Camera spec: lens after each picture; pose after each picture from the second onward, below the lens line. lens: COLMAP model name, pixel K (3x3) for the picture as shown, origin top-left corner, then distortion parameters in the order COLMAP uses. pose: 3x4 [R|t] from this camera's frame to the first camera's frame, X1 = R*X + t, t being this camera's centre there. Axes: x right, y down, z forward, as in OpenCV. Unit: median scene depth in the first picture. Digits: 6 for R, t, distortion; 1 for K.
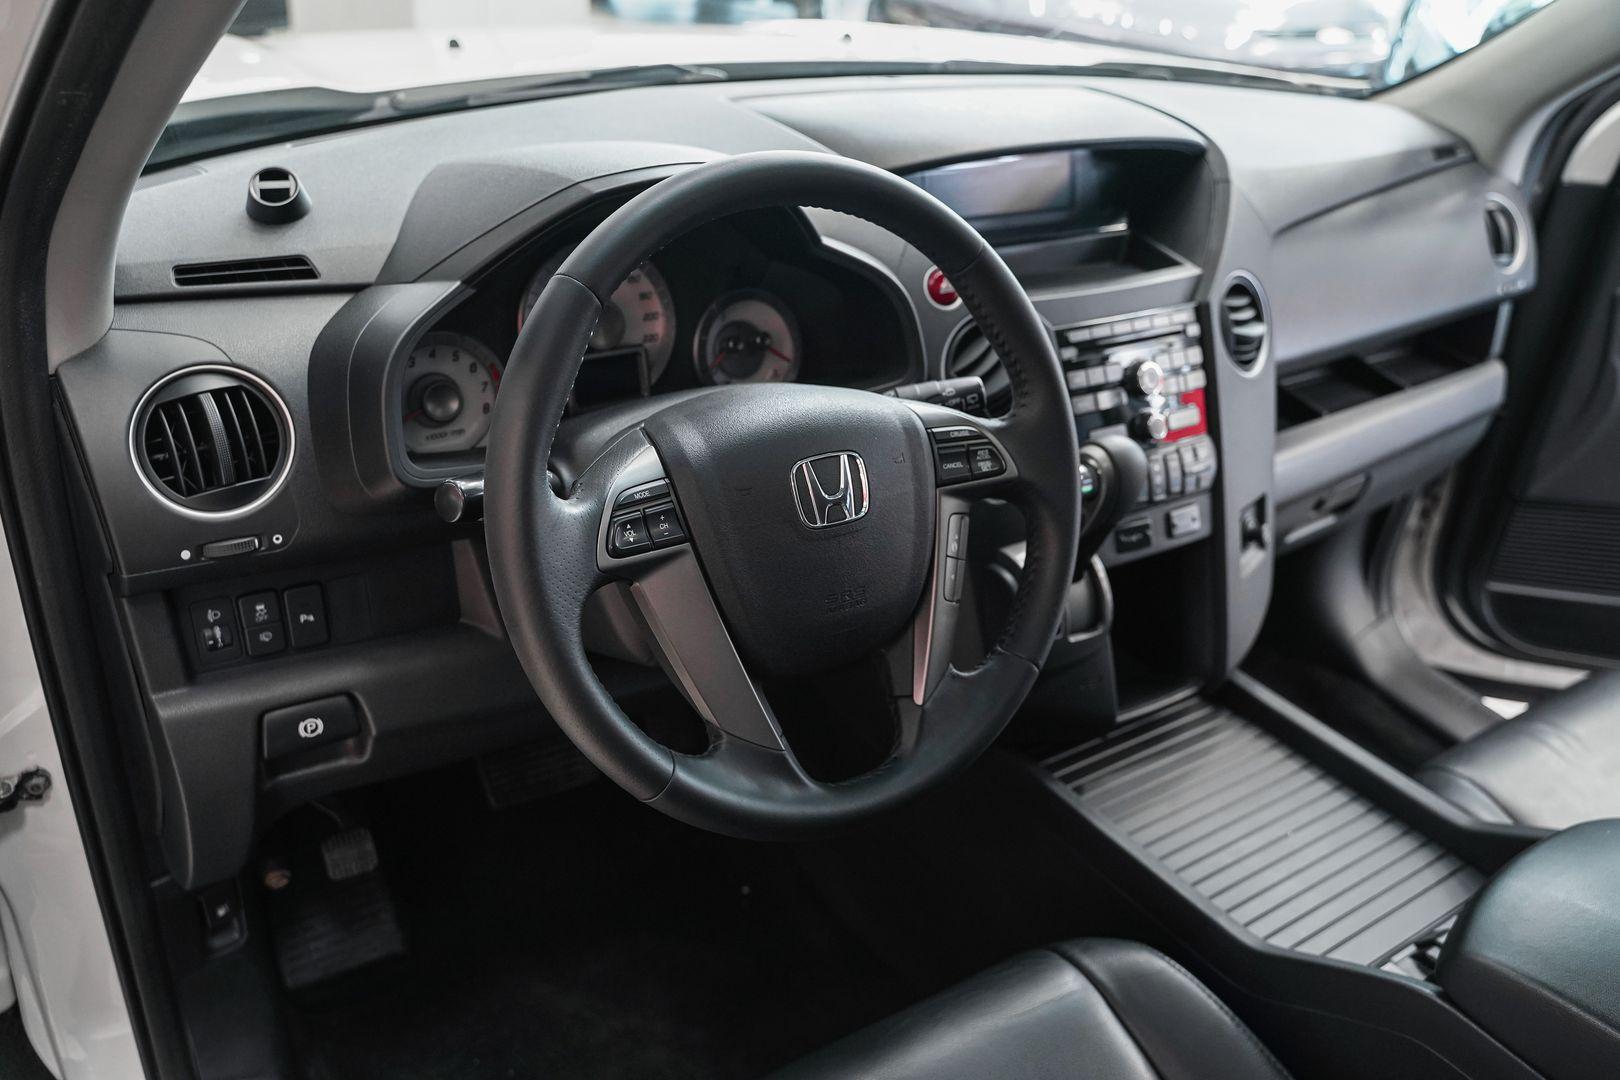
lens RADIAL K [[1309.8, 0, 810.0], [0, 1309.8, 540.0], [0, 0, 1]] dist [-0.118341, 0.091957]
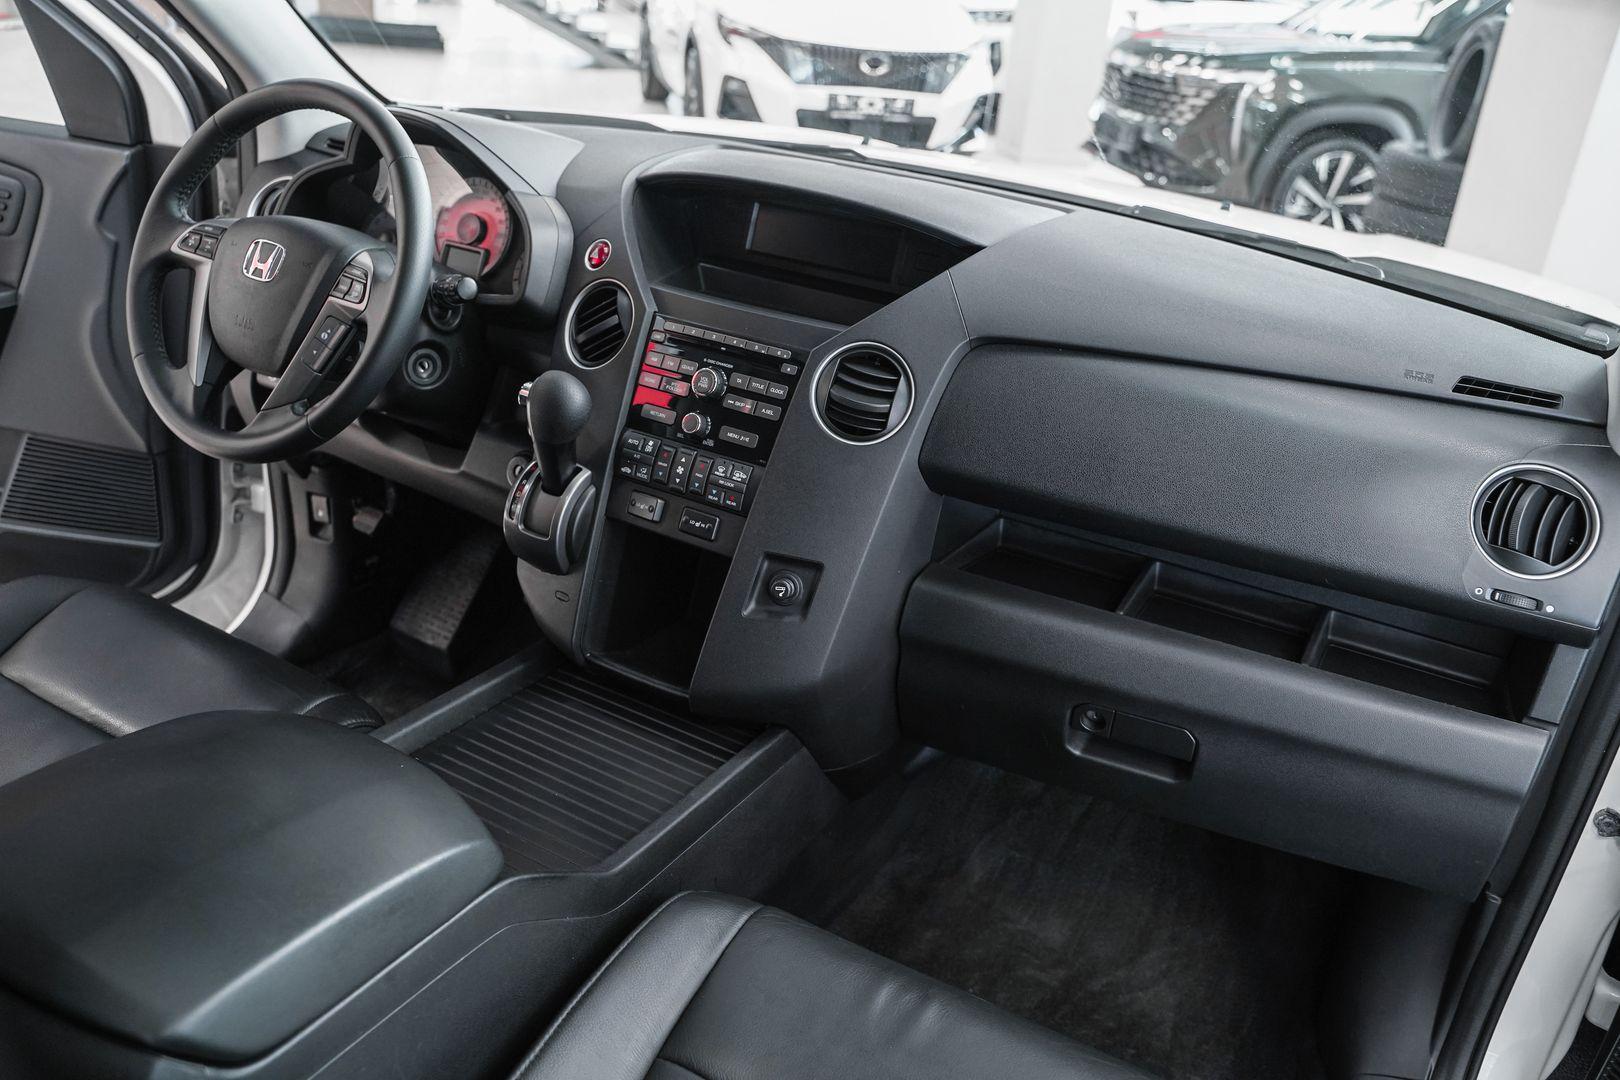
lens RADIAL K [[1309.8, 0, 810.0], [0, 1309.8, 540.0], [0, 0, 1]] dist [-0.118341, 0.091957]
pose [[0.469564, 0.329764, -0.819003, 1.207111], [-0.486640, 0.870667, 0.071558, -0.123031], [0.736675, 0.364959, 0.569310, 0.444673]]
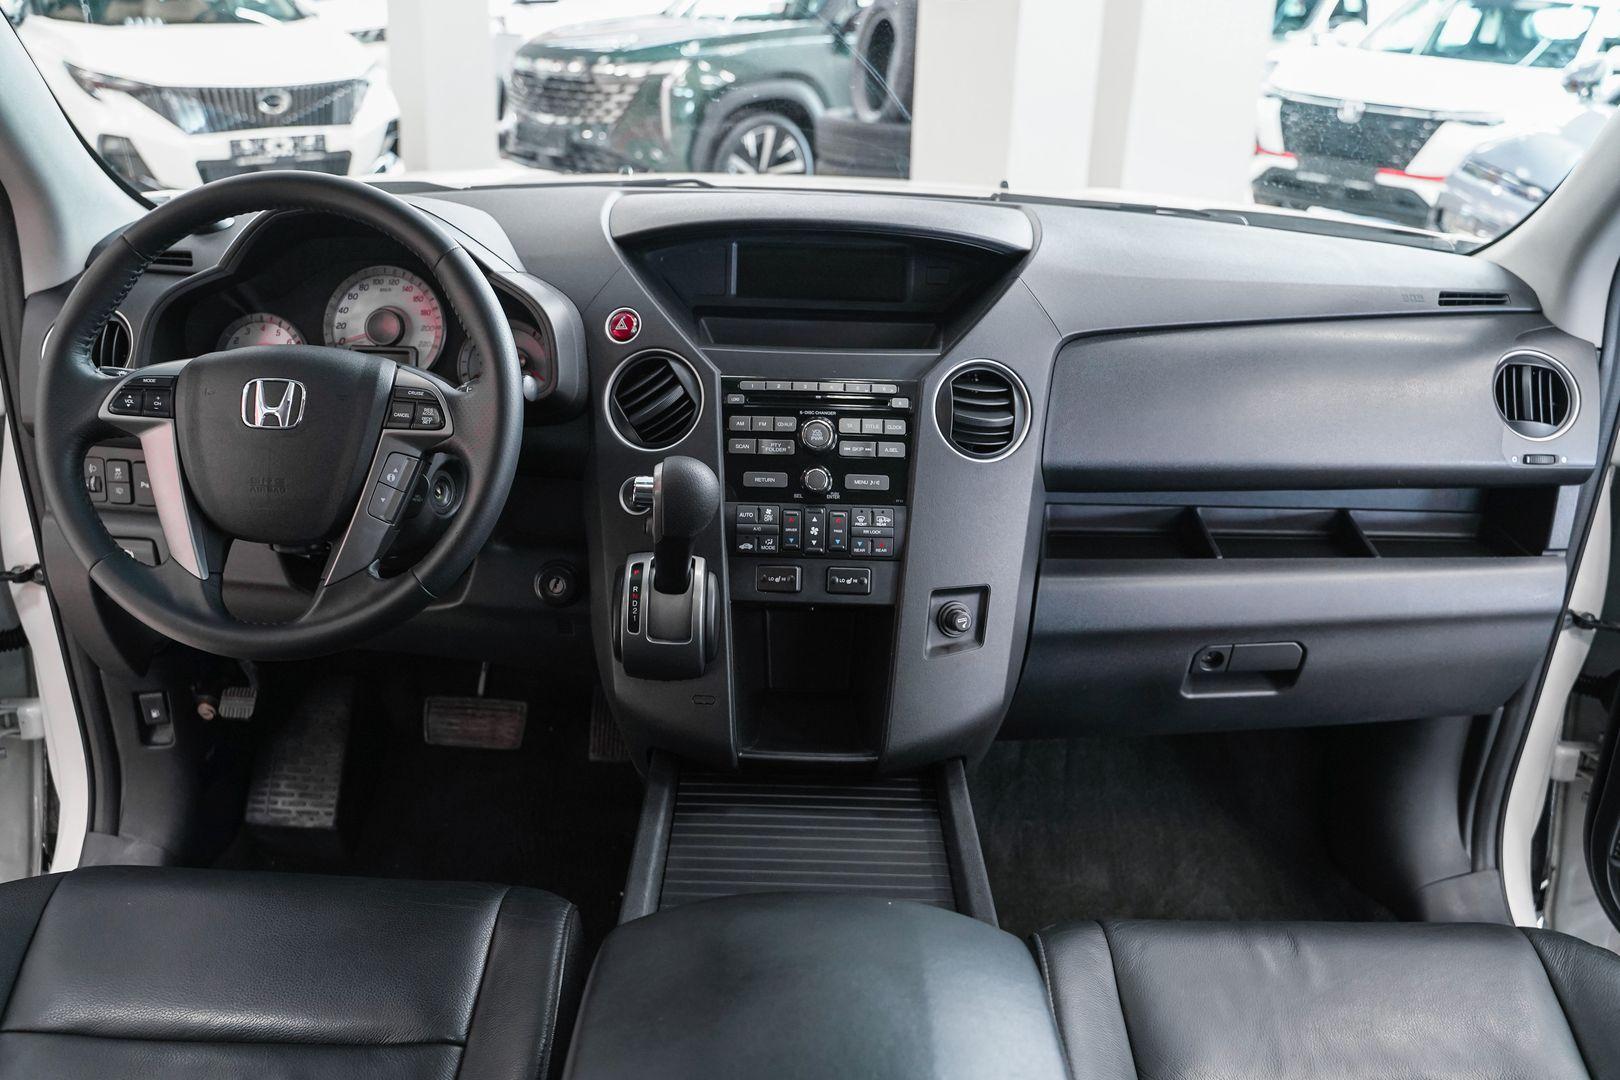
lens RADIAL K [[1335.3, 0, 810.0], [0, 1335.3, 540.0], [0, 0, 1]] dist [-0.126241, 0.114262]
pose [[0.836649, 0.151530, -0.526362, 0.801063], [-0.238116, 0.966035, -0.100381, 0.067459], [0.493273, 0.209319, 0.844315, 0.081849]]
